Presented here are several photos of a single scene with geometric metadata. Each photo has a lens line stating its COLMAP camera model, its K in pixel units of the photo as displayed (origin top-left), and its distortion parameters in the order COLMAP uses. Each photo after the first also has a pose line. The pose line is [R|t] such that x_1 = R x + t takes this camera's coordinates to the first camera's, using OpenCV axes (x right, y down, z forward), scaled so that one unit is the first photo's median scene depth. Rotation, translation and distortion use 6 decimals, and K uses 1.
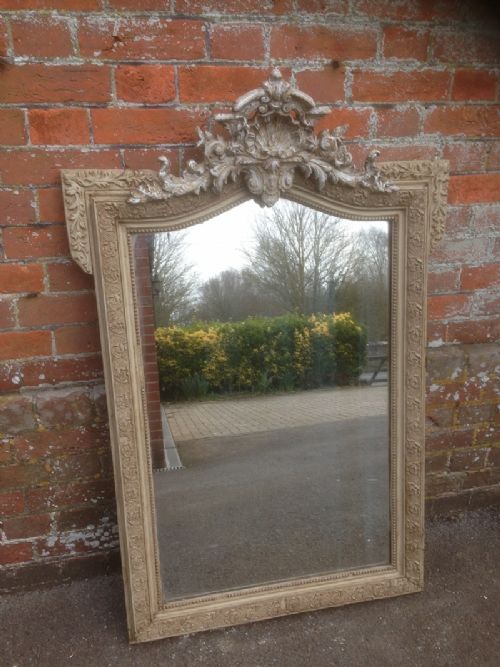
lens RADIAL K [[621.5, 0, 250.8], [0, 621.5, 346.4], [0, 0, 1]] dist [0.142316, -0.270402]
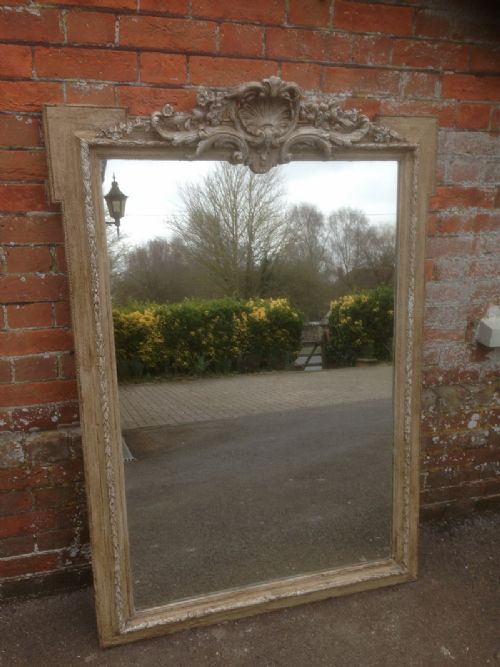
lens RADIAL K [[613.0, 0, 250.0], [0, 613.0, 333.5], [0, 0, 1]] dist [0.147081, -0.270842]
pose [[0.997916, 0.008688, 0.063940, -0.060231], [-0.004029, 0.997350, -0.072635, -0.026330], [-0.064401, 0.072226, 0.995307, -0.255994]]
